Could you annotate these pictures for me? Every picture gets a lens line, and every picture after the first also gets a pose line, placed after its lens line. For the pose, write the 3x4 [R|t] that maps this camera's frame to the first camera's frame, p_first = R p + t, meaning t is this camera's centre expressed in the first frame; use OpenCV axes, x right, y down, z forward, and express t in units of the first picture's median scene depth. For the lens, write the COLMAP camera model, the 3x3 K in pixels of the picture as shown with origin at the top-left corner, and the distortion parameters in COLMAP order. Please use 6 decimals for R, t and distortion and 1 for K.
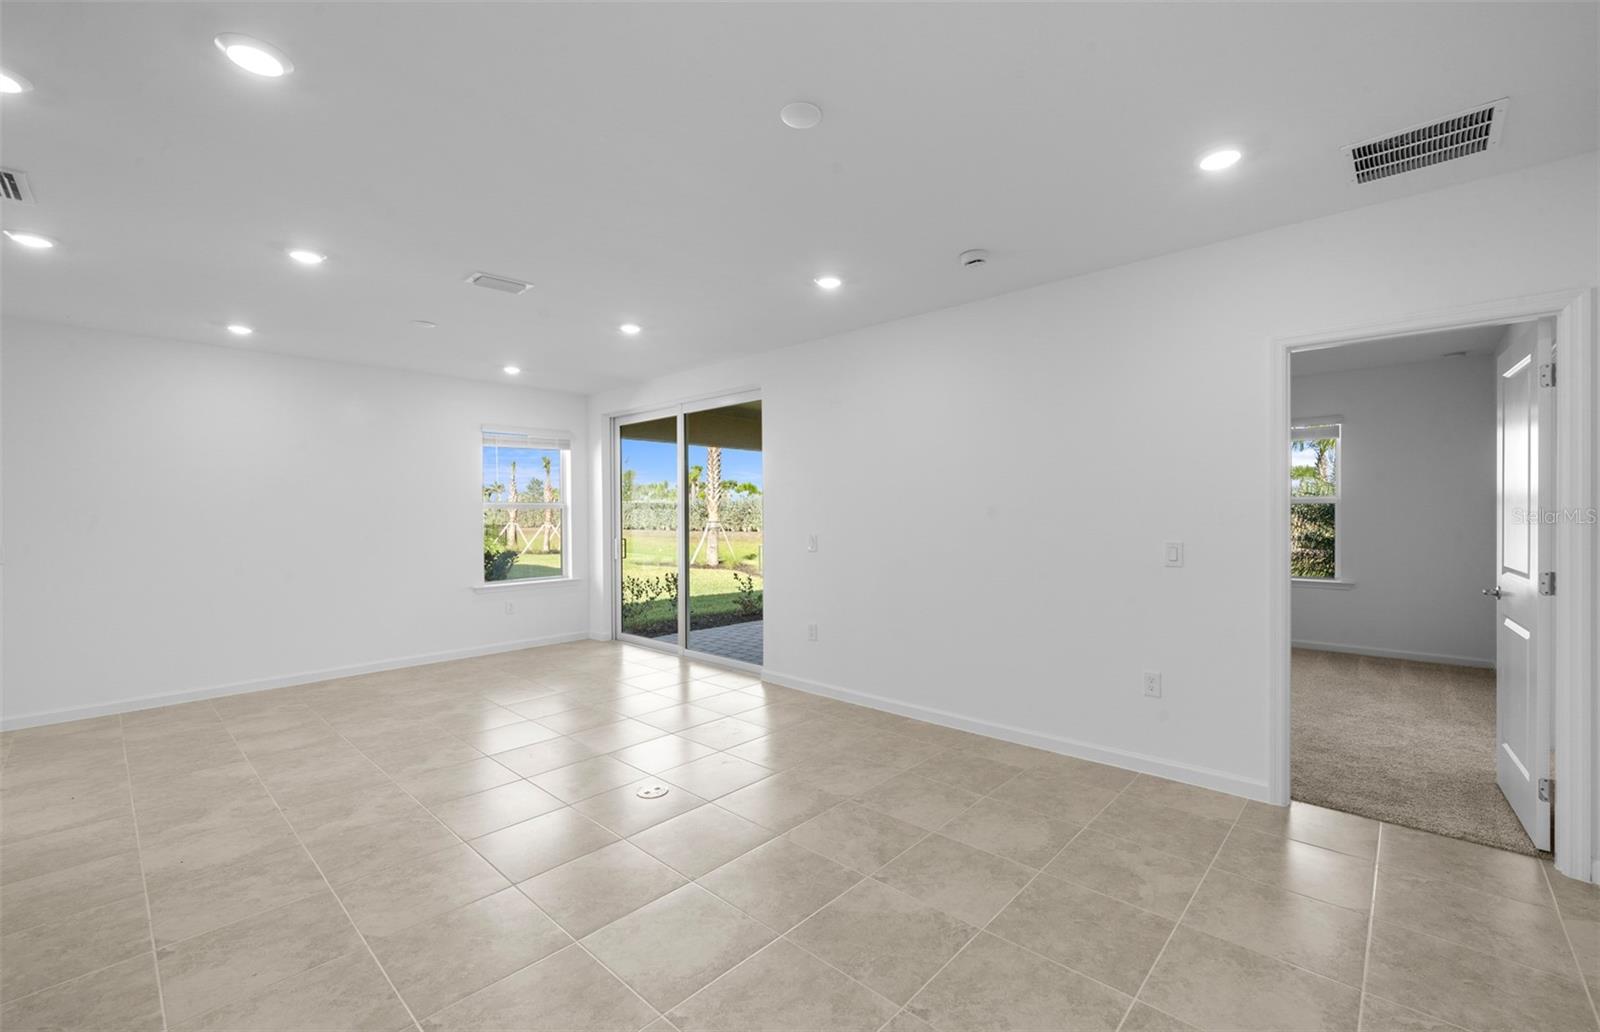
lens RADIAL K [[662.6, 0, 800.0], [0, 662.6, 516.0], [0, 0, 1]] dist [-0.003009, 0.000002]
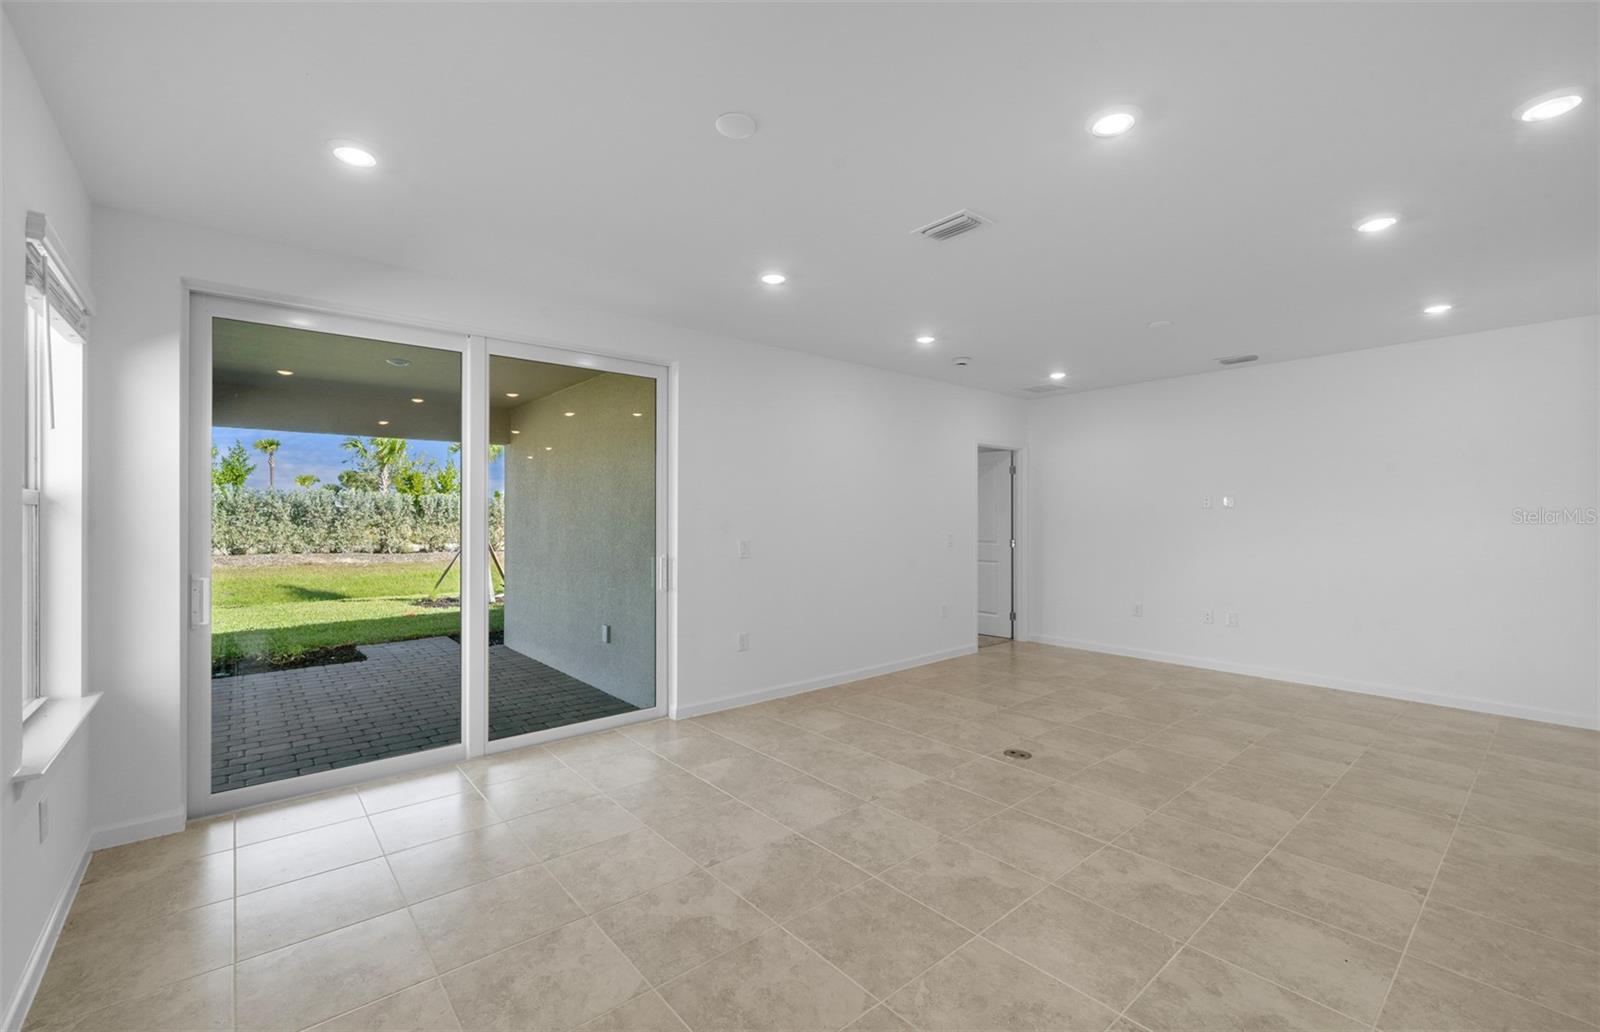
lens RADIAL K [[662.6, 0, 800.0], [0, 662.6, 516.0], [0, 0, 1]] dist [-0.003009, 0.000002]
pose [[0.117241, 0.006606, 0.993082, -0.965542], [0.005317, 0.999959, -0.007279, -0.000827], [-0.993089, 0.006133, 0.117201, 0.833824]]
